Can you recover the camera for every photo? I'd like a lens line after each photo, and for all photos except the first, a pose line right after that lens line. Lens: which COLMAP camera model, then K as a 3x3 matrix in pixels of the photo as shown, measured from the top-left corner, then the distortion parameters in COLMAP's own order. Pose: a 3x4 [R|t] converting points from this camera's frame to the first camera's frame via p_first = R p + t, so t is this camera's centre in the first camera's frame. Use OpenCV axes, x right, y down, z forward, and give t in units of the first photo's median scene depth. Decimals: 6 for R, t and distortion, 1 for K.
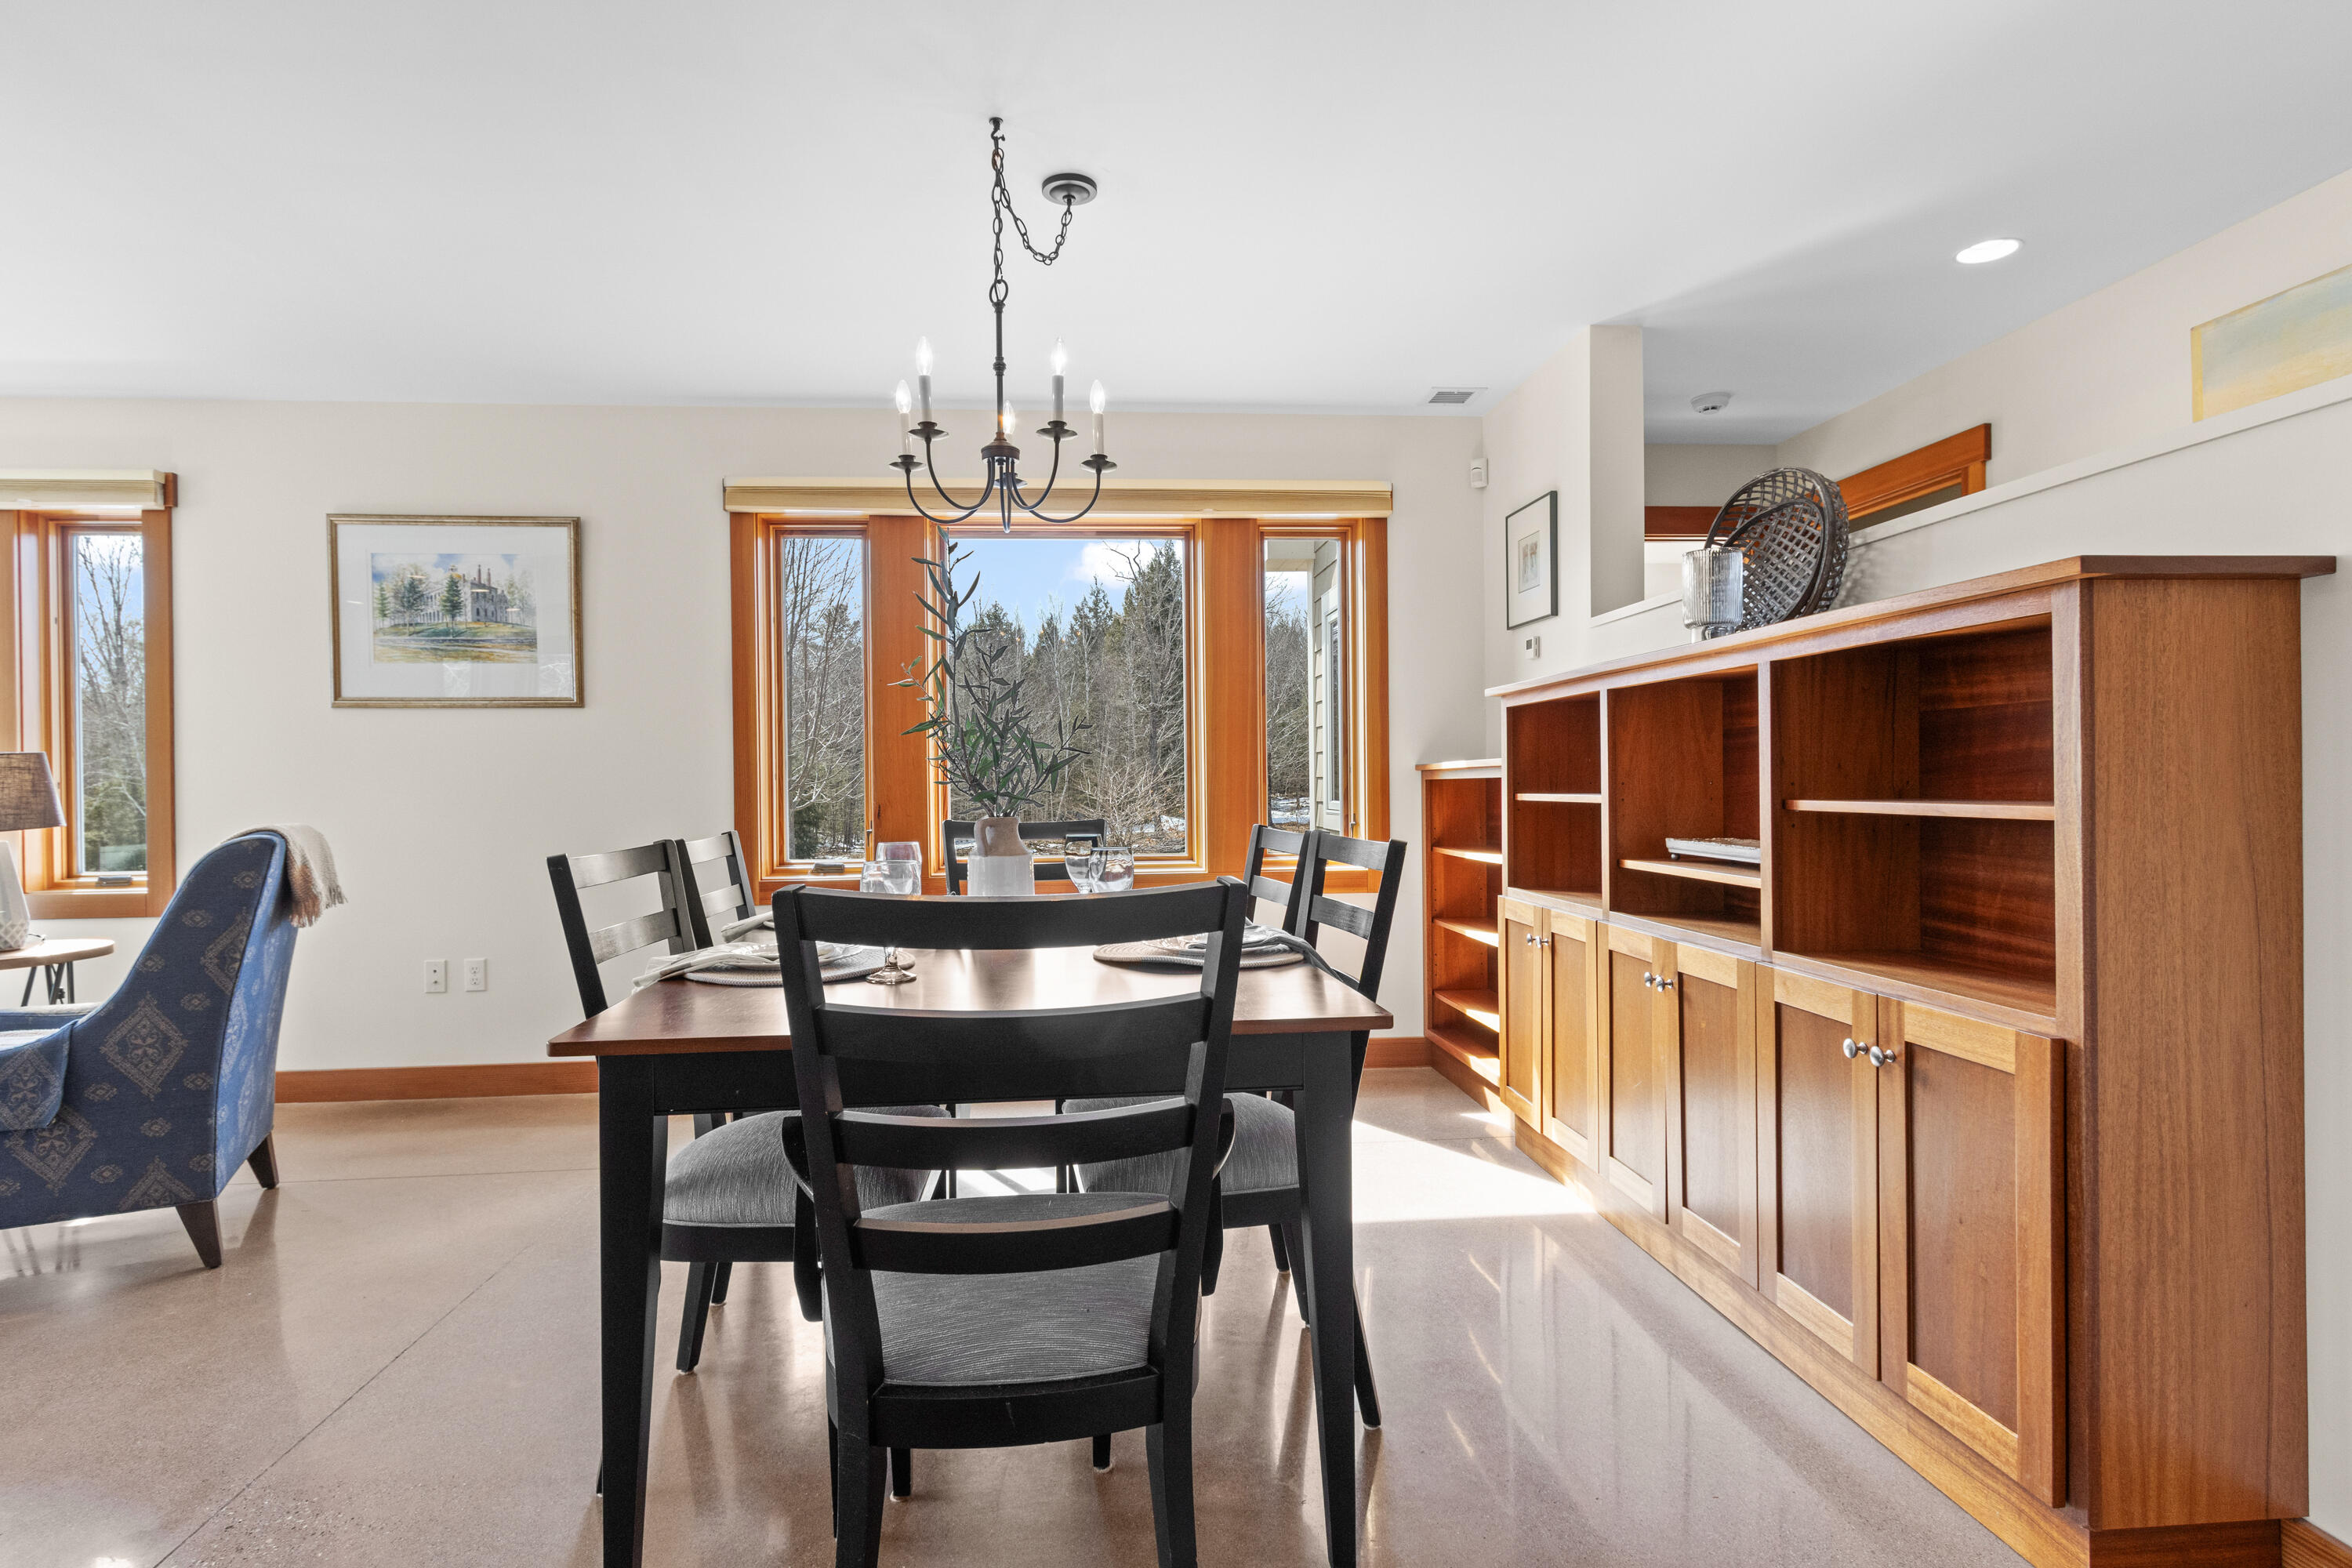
lens RADIAL K [[1228.5, 0, 1176.0], [0, 1228.5, 784.0], [0, 0, 1]] dist [0.028287, 0.000002]
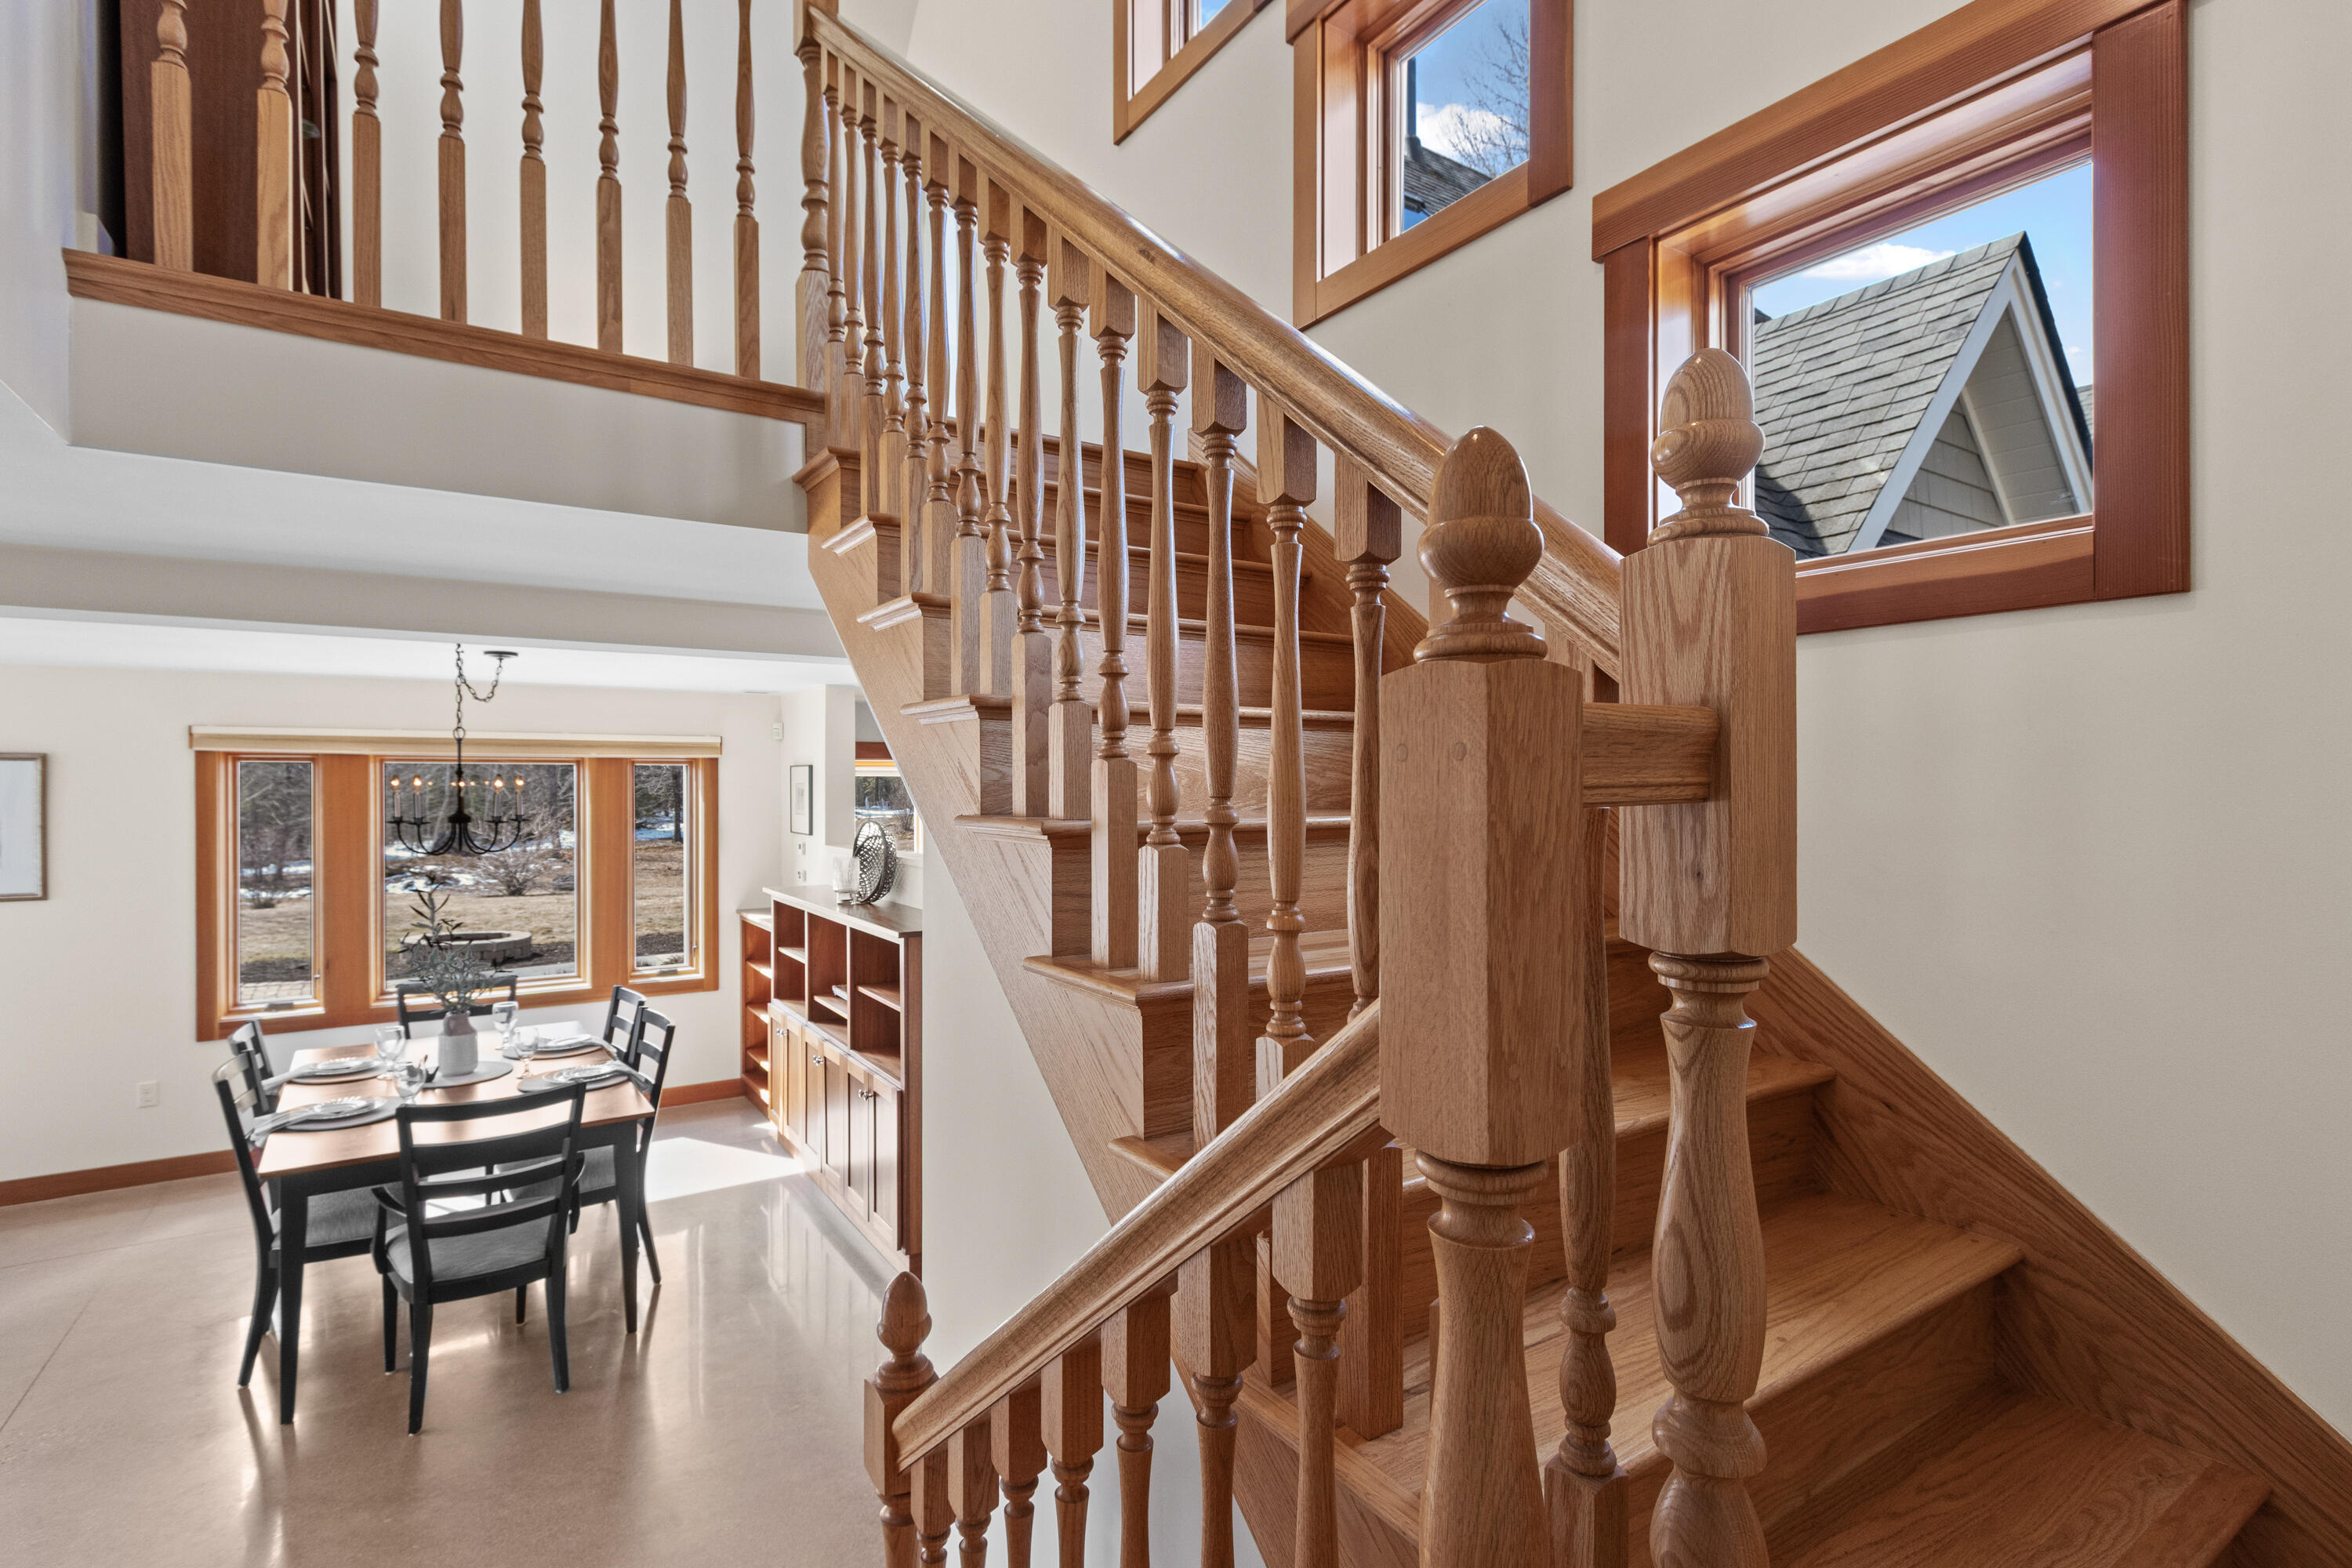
lens RADIAL K [[1108.0, 0, 1176.0], [0, 1108.0, 784.0], [0, 0, 1]] dist [-0.002457, -0.000395]
pose [[0.878982, 0.010550, 0.476738, 0.013535], [-0.006932, 0.999932, -0.009346, -0.301075], [-0.476804, 0.004910, 0.878996, -0.975205]]
